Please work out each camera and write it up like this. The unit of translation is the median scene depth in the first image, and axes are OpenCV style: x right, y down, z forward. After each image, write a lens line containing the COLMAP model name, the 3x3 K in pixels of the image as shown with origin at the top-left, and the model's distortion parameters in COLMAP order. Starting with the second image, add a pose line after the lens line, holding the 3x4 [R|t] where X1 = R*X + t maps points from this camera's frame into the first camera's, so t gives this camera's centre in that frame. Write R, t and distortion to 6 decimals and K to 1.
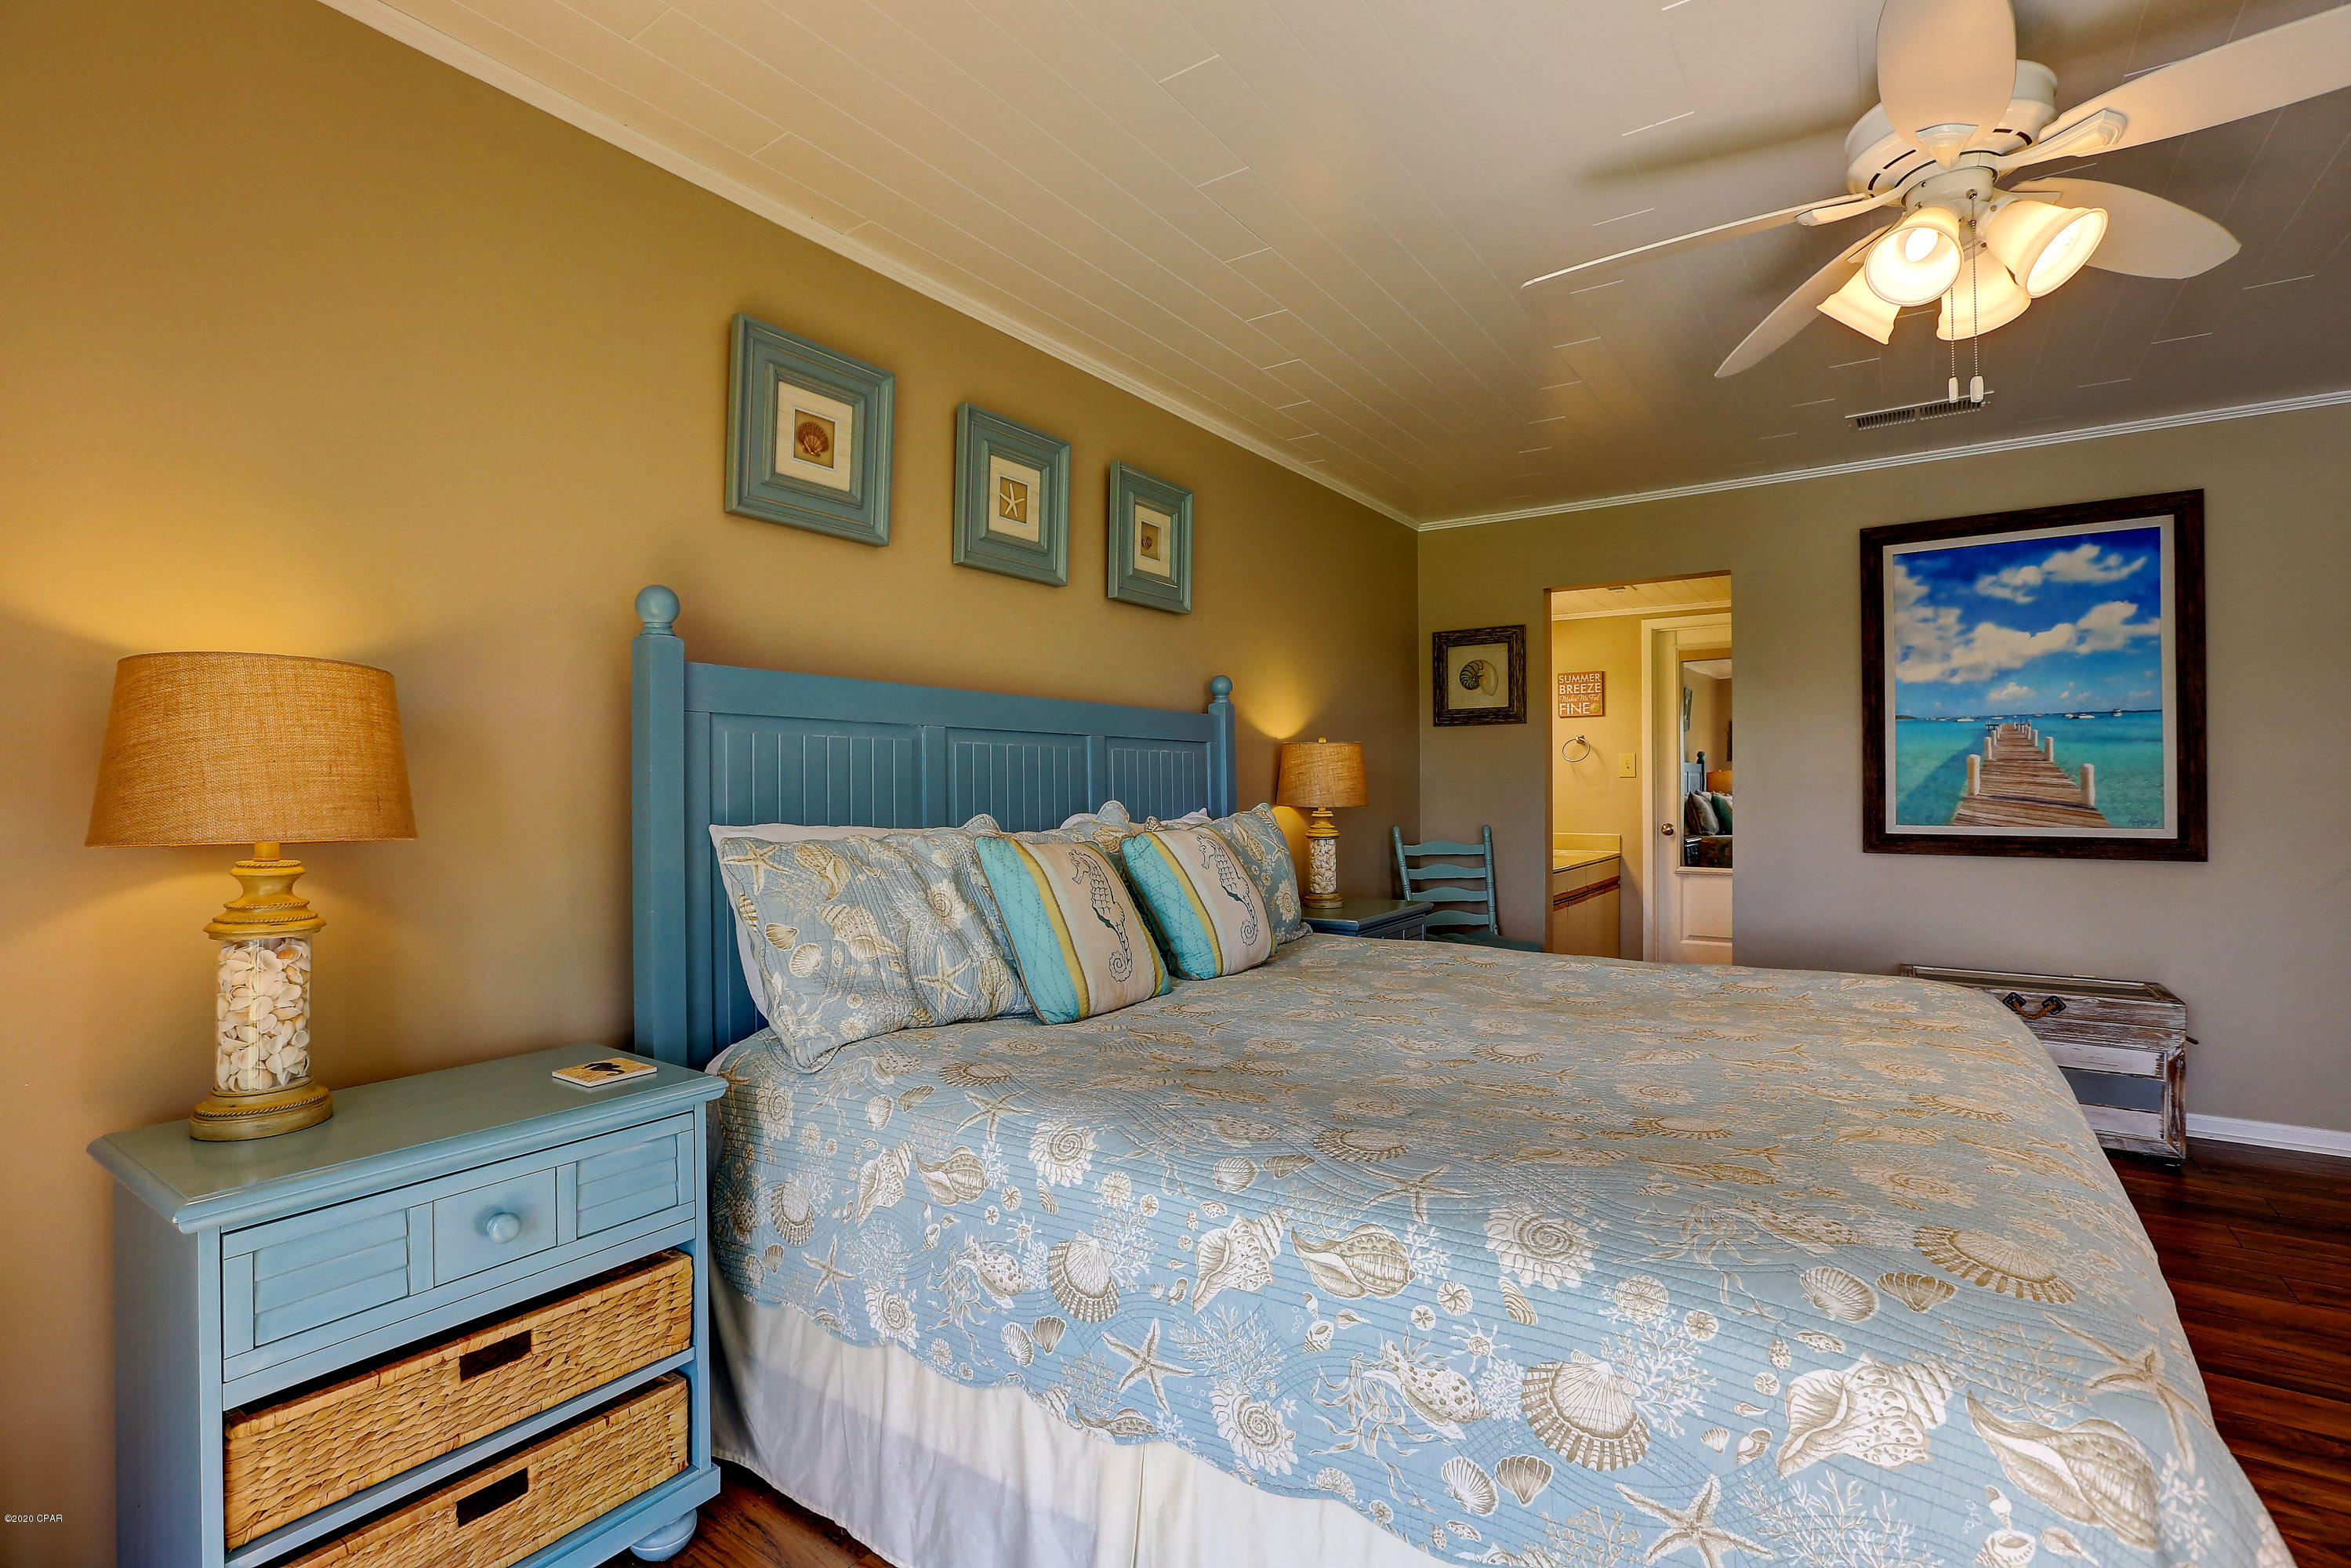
lens RADIAL K [[1069.1, 0, 1169.4], [0, 1069.1, 779.9], [0, 0, 1]] dist [-0.051096, 0.017086]
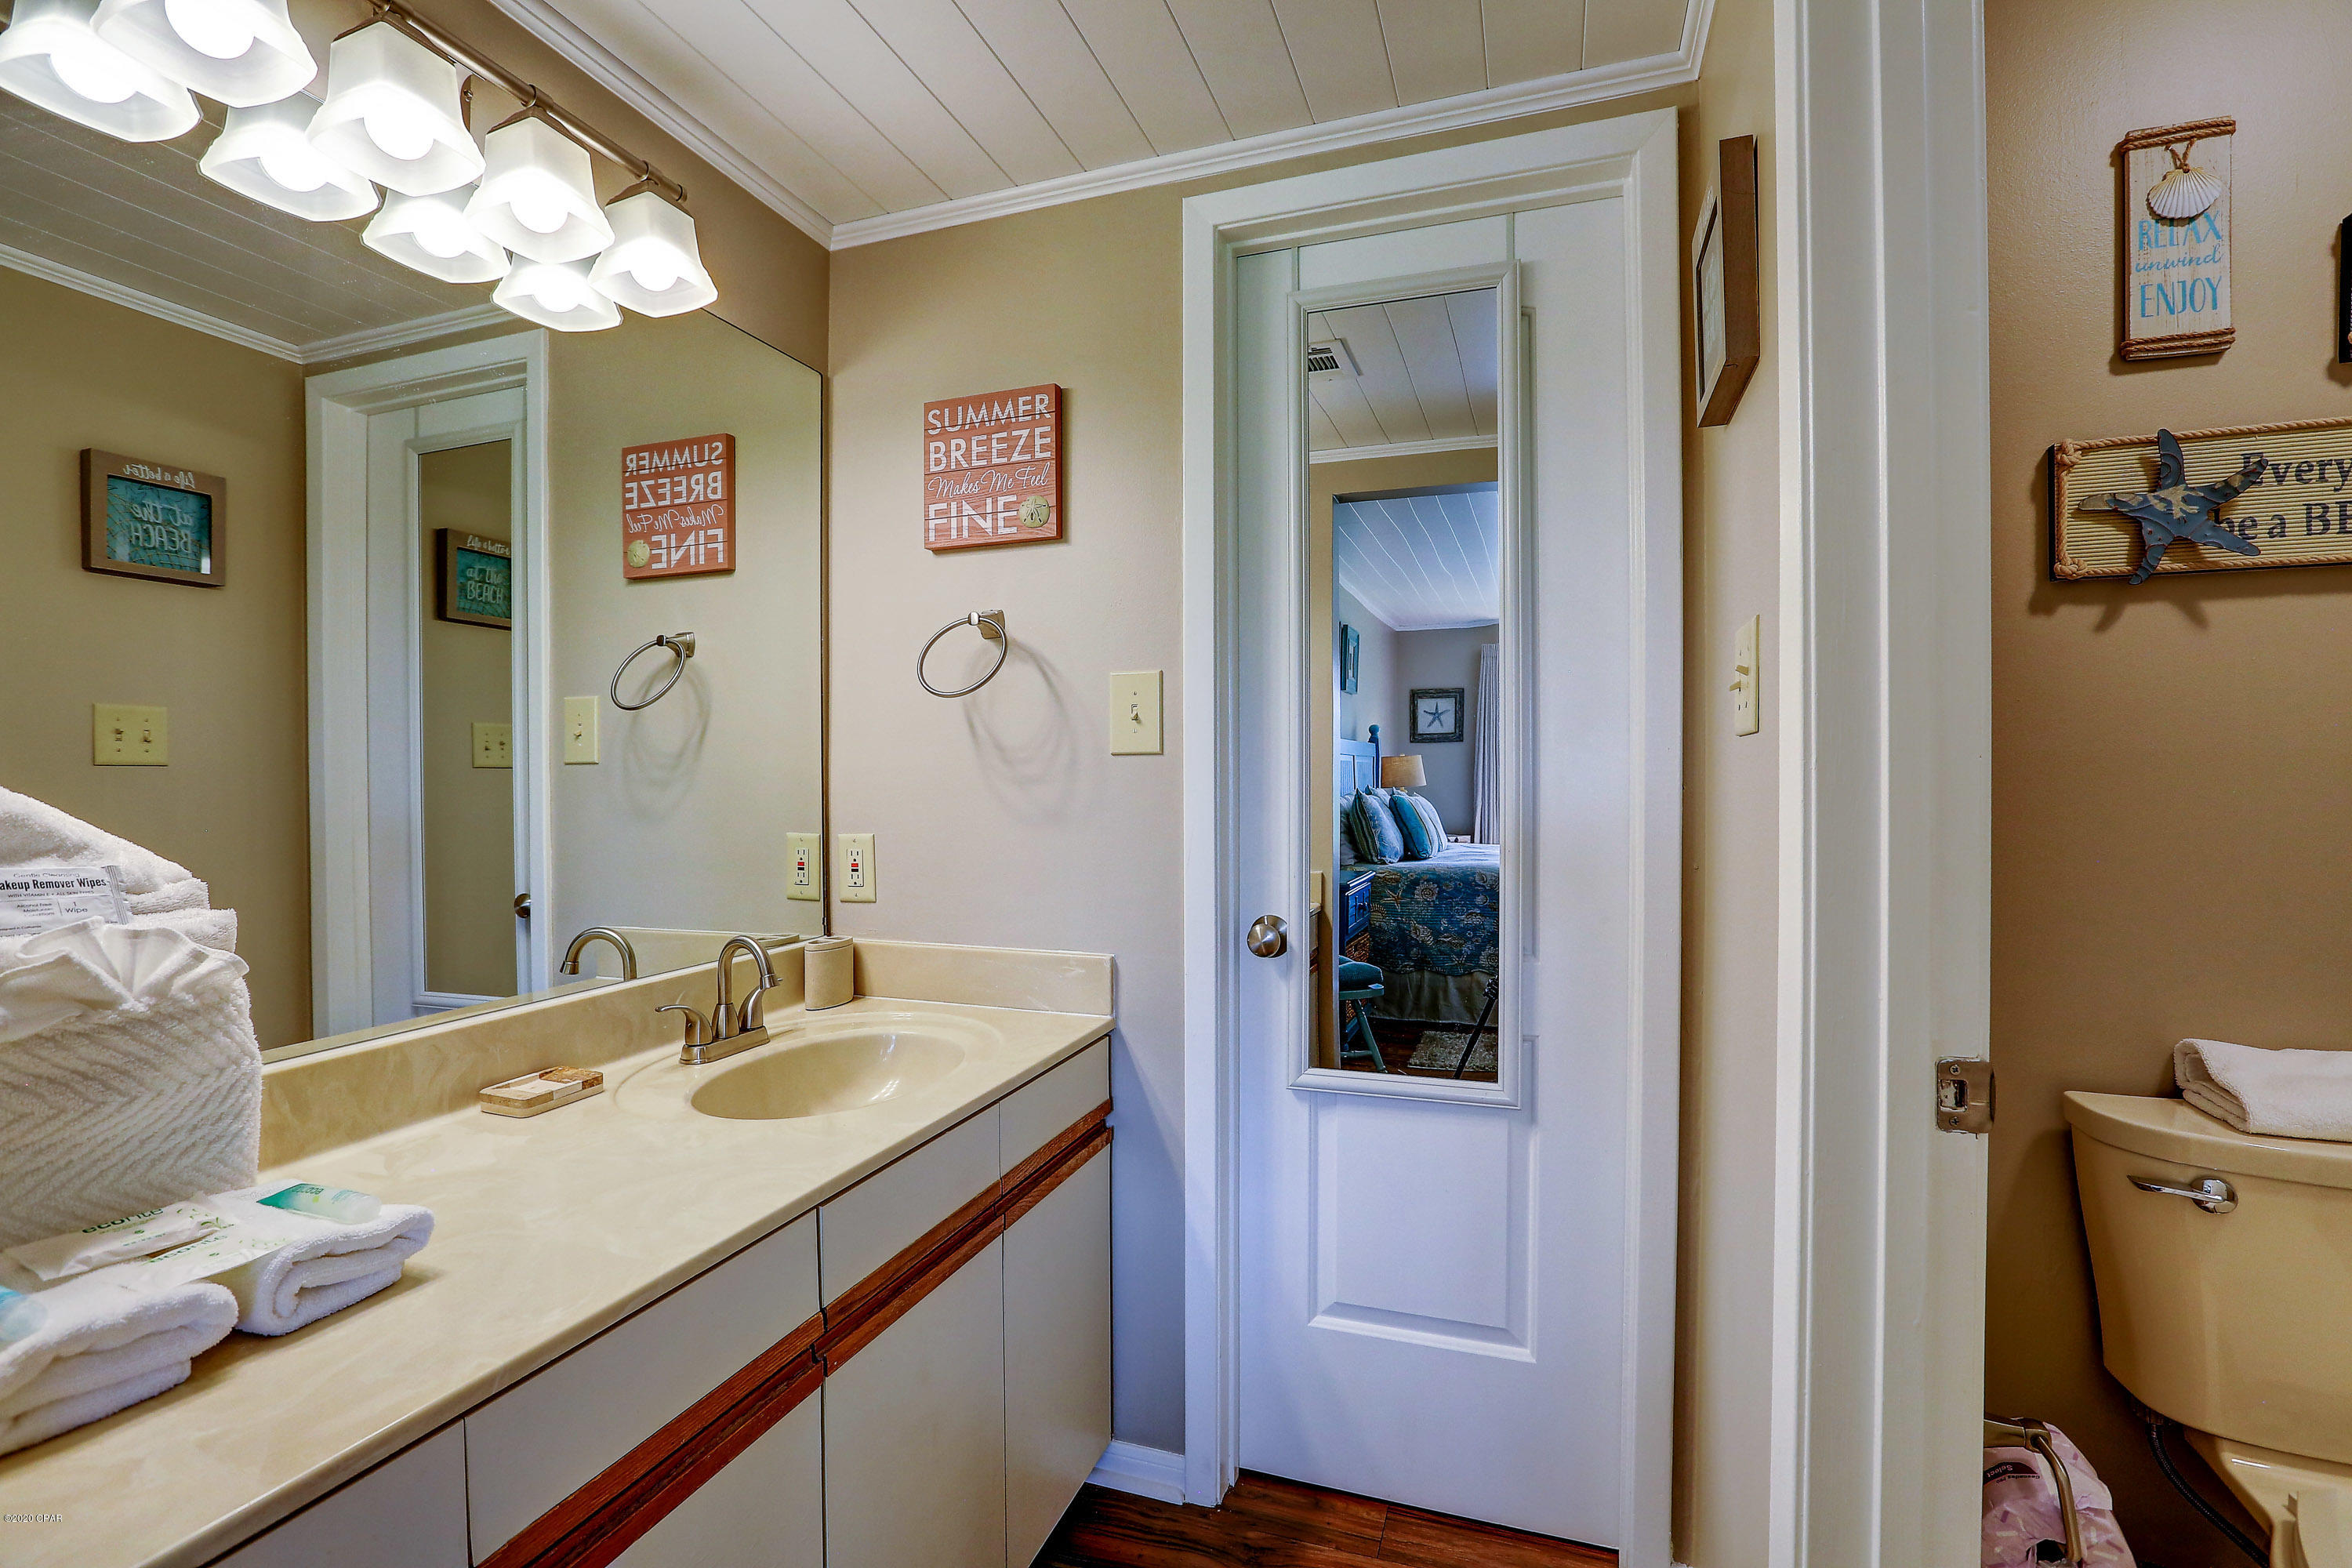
lens RADIAL K [[1069.5, 0, 1169.9], [0, 1069.5, 779.9], [0, 0, 1]] dist [-0.051096, 0.017086]
pose [[0.961668, -0.000961, 0.274214, 0.359443], [-0.001232, 0.999969, 0.007822, 0.002012], [-0.274213, -0.007860, 0.961637, 0.715946]]
